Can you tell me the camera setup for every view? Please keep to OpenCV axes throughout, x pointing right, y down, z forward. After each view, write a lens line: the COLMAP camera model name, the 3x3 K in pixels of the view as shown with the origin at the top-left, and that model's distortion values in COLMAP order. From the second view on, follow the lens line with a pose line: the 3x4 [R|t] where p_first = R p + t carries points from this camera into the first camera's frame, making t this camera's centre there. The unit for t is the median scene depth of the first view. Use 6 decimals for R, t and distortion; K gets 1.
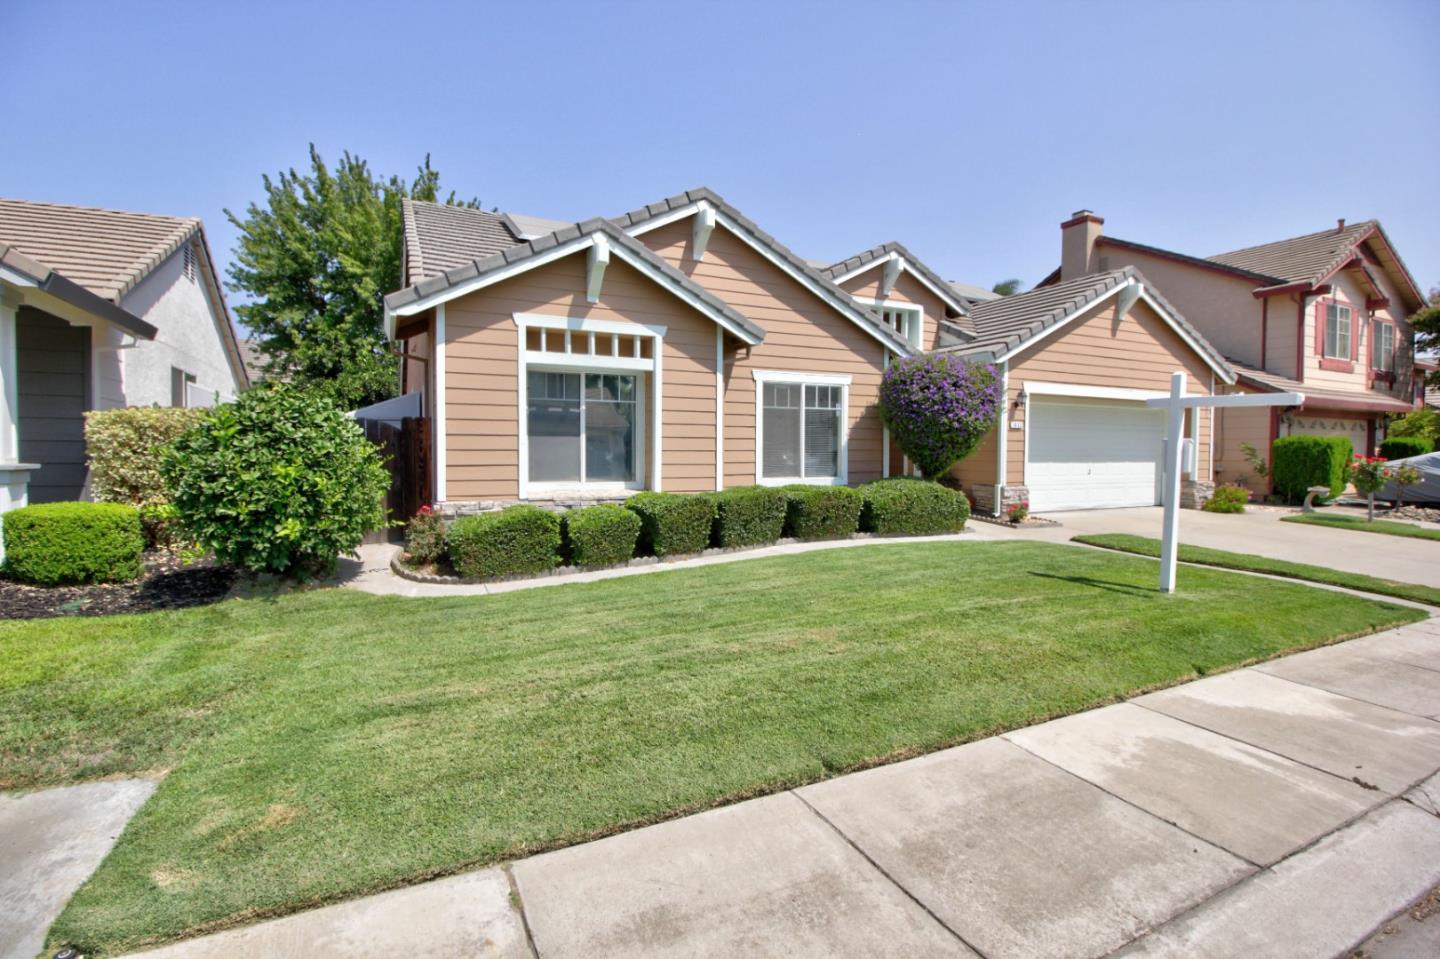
lens RADIAL K [[667.0, 0, 727.1], [0, 667.0, 471.6], [0, 0, 1]] dist [-0.005517, -0.009557]
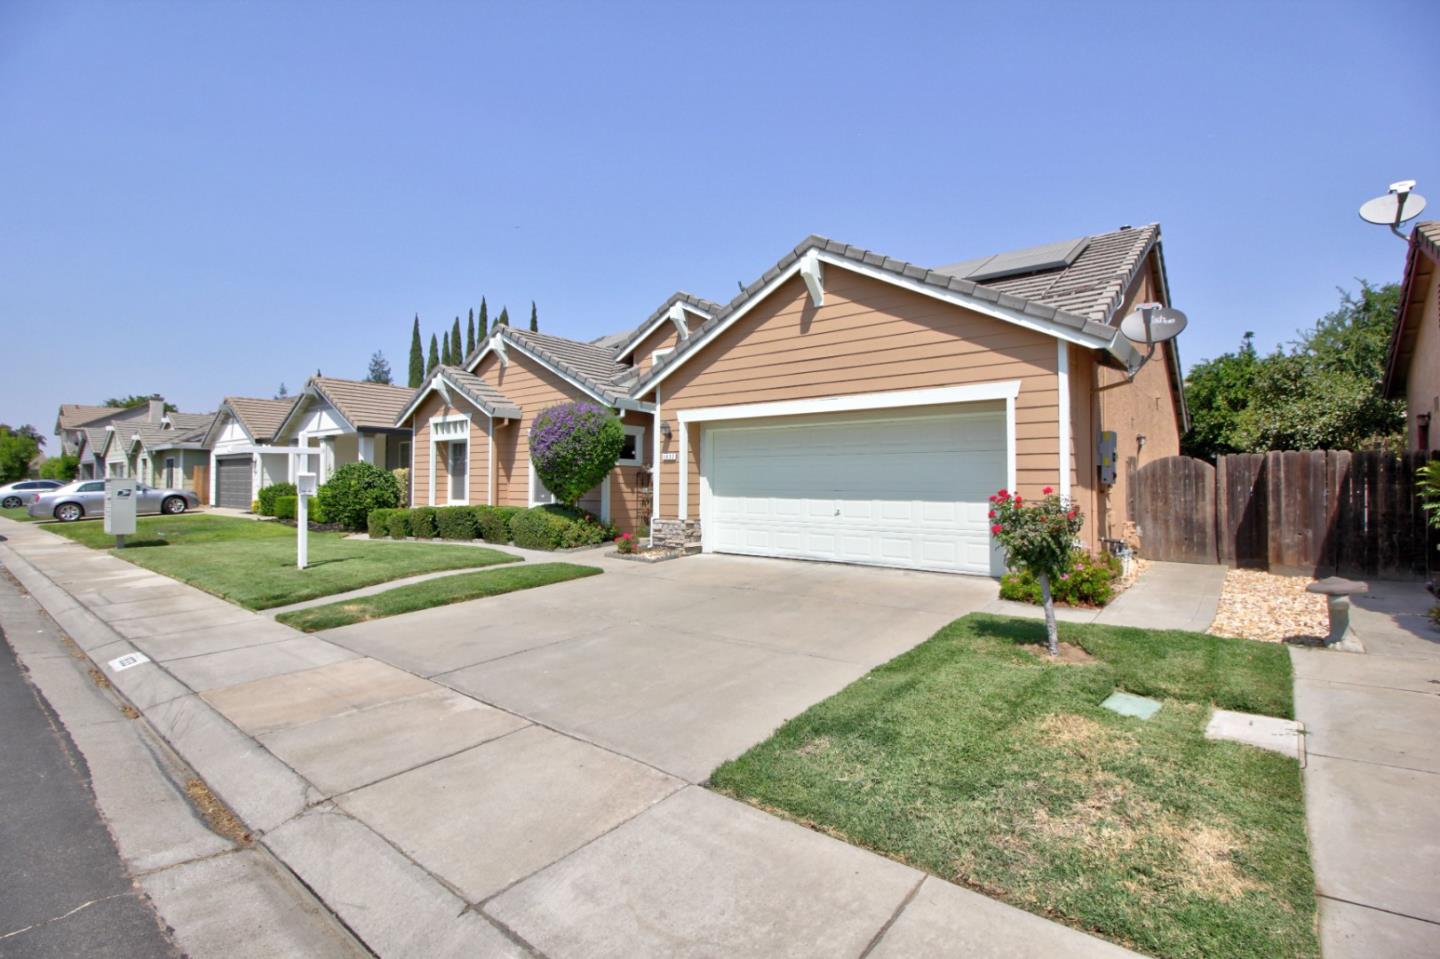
lens RADIAL K [[667.0, 0, 729.0], [0, 667.0, 478.2], [0, 0, 1]] dist [-0.005517, -0.009557]
pose [[0.416097, -0.008407, -0.909281, 1.530867], [-0.030999, 0.999245, -0.023425, -0.020952], [0.908791, 0.037934, 0.415523, 0.759067]]
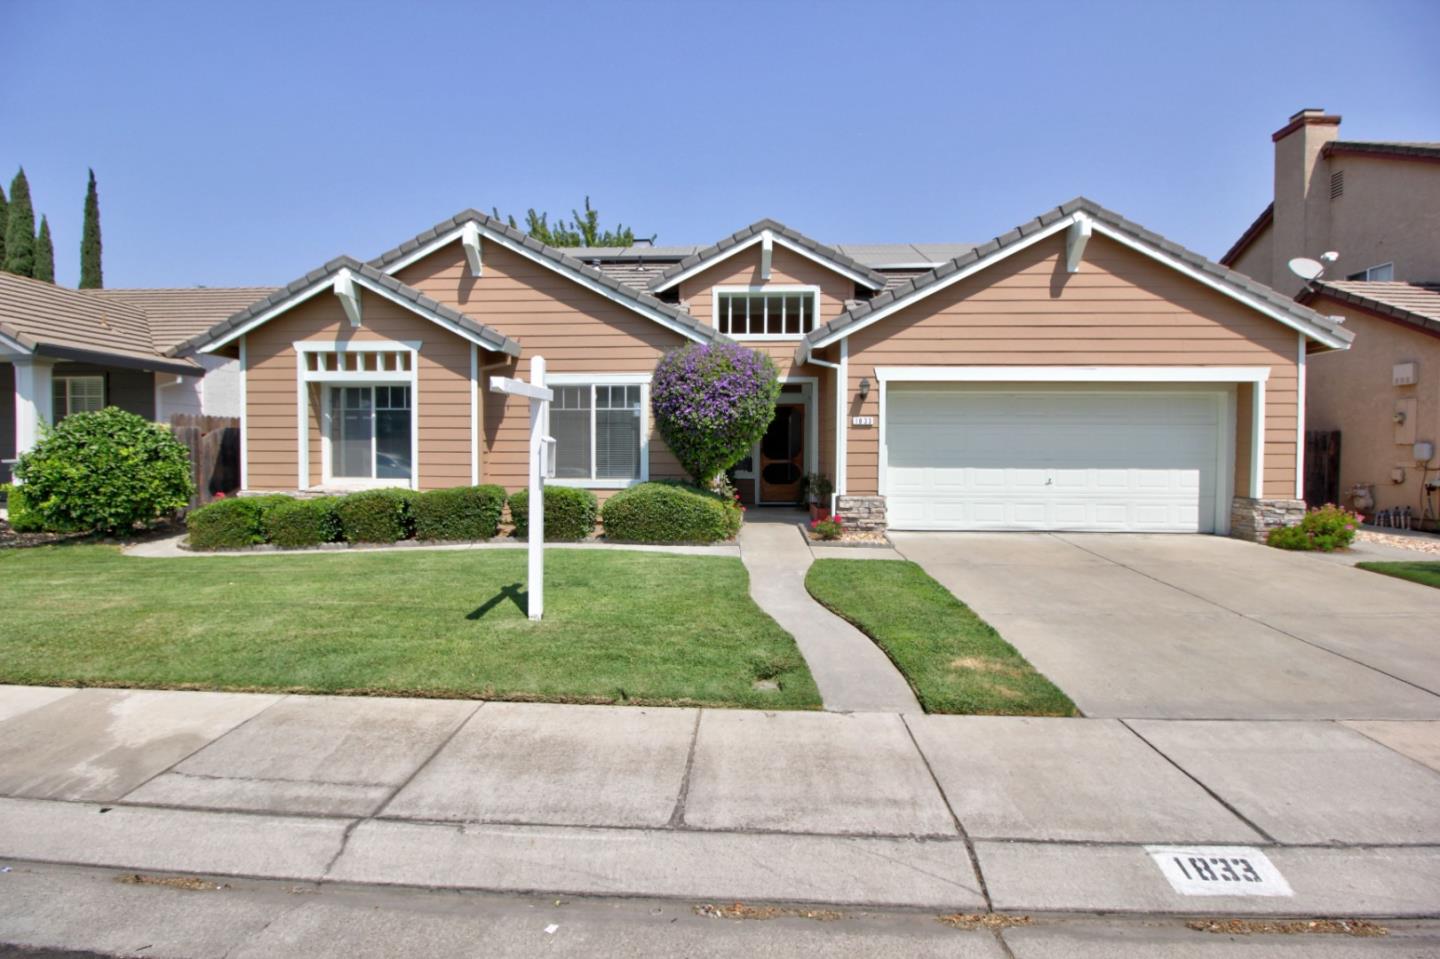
lens RADIAL K [[667.0, 0, 722.5], [0, 667.0, 480.1], [0, 0, 1]] dist [-0.005517, -0.009557]
pose [[0.875825, 0.021303, -0.482159, 0.764561], [-0.017033, 0.999767, 0.013233, -0.005852], [0.482328, -0.003378, 0.875984, 0.222696]]
